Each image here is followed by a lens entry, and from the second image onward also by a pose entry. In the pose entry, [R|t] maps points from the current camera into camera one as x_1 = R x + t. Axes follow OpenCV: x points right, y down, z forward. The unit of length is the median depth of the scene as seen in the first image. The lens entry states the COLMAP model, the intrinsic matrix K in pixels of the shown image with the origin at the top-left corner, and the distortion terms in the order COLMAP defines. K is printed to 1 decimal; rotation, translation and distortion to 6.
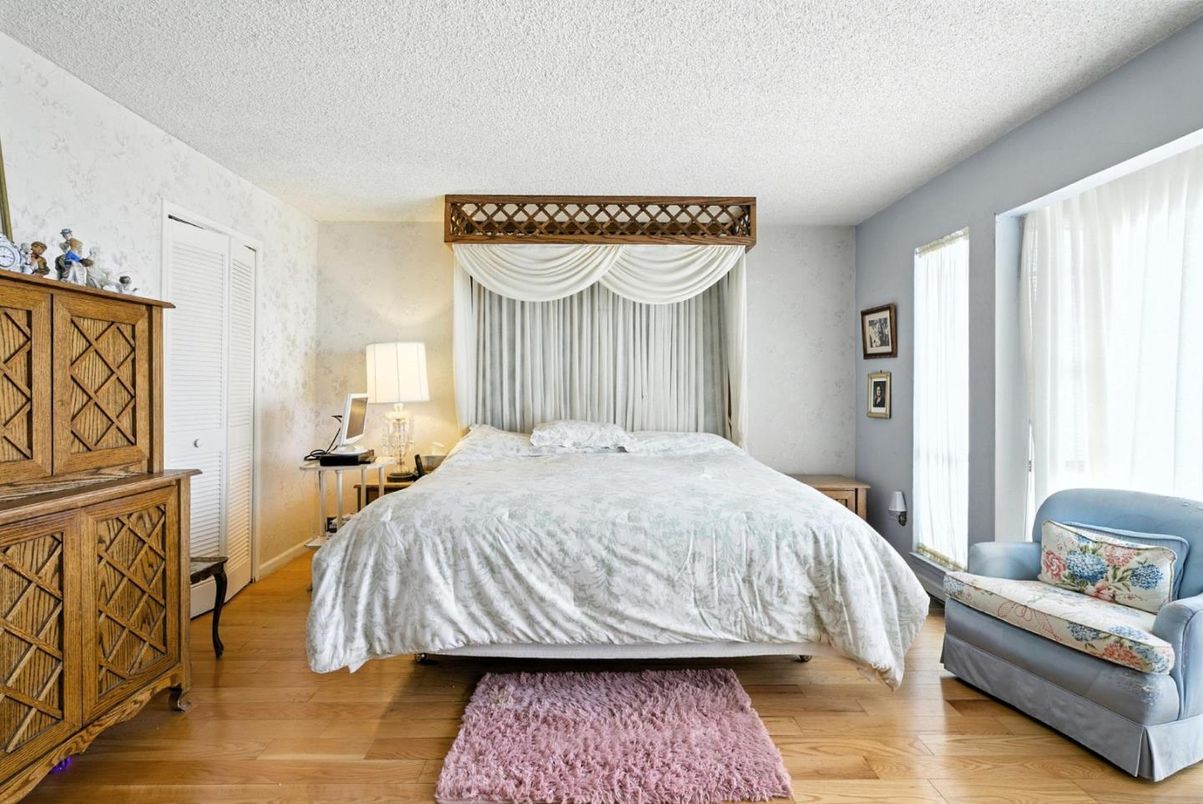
lens RADIAL K [[550.2, 0, 600.9], [0, 550.2, 383.1], [0, 0, 1]] dist [-0.015032, 0.006709]
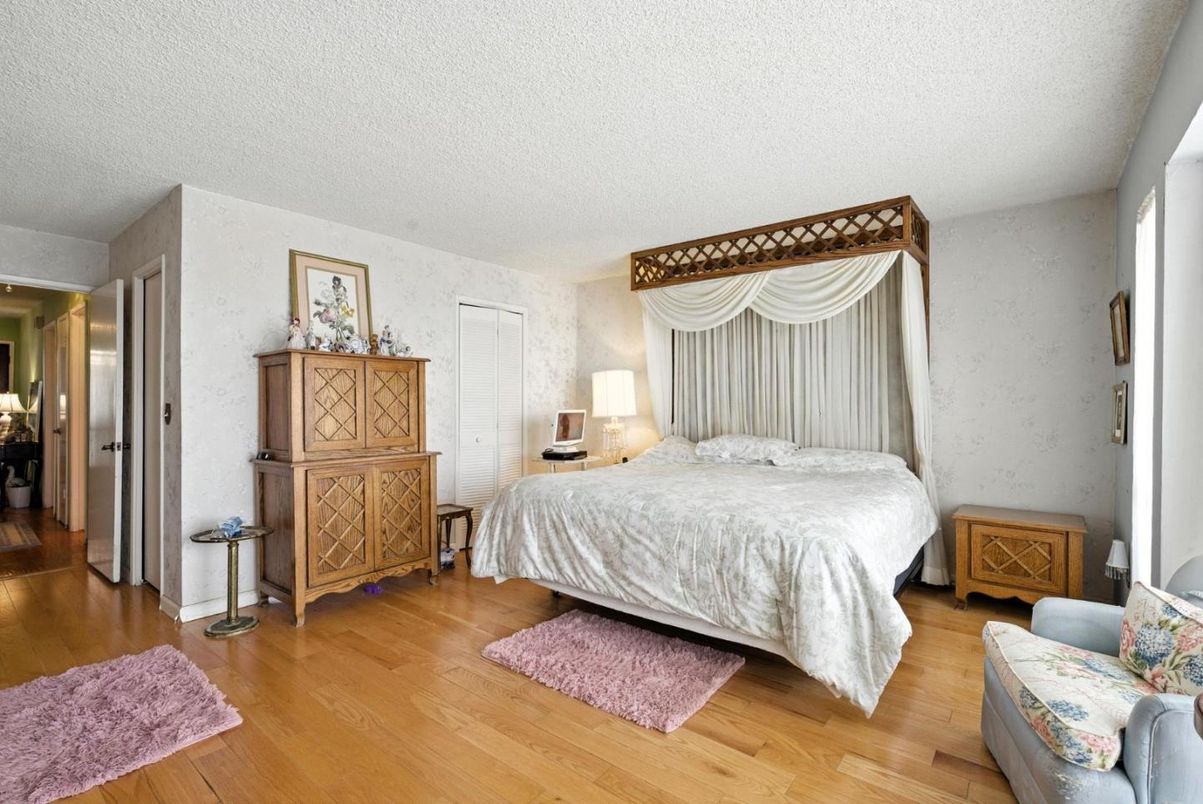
lens RADIAL K [[541.1, 0, 601.5], [0, 541.1, 402.0], [0, 0, 1]] dist [-0.018832, 0.008884]
pose [[0.779450, -0.005908, -0.626437, 0.784705], [0.007652, 0.999971, 0.000090, 0.000239], [0.626418, -0.004863, 0.779472, -0.035003]]
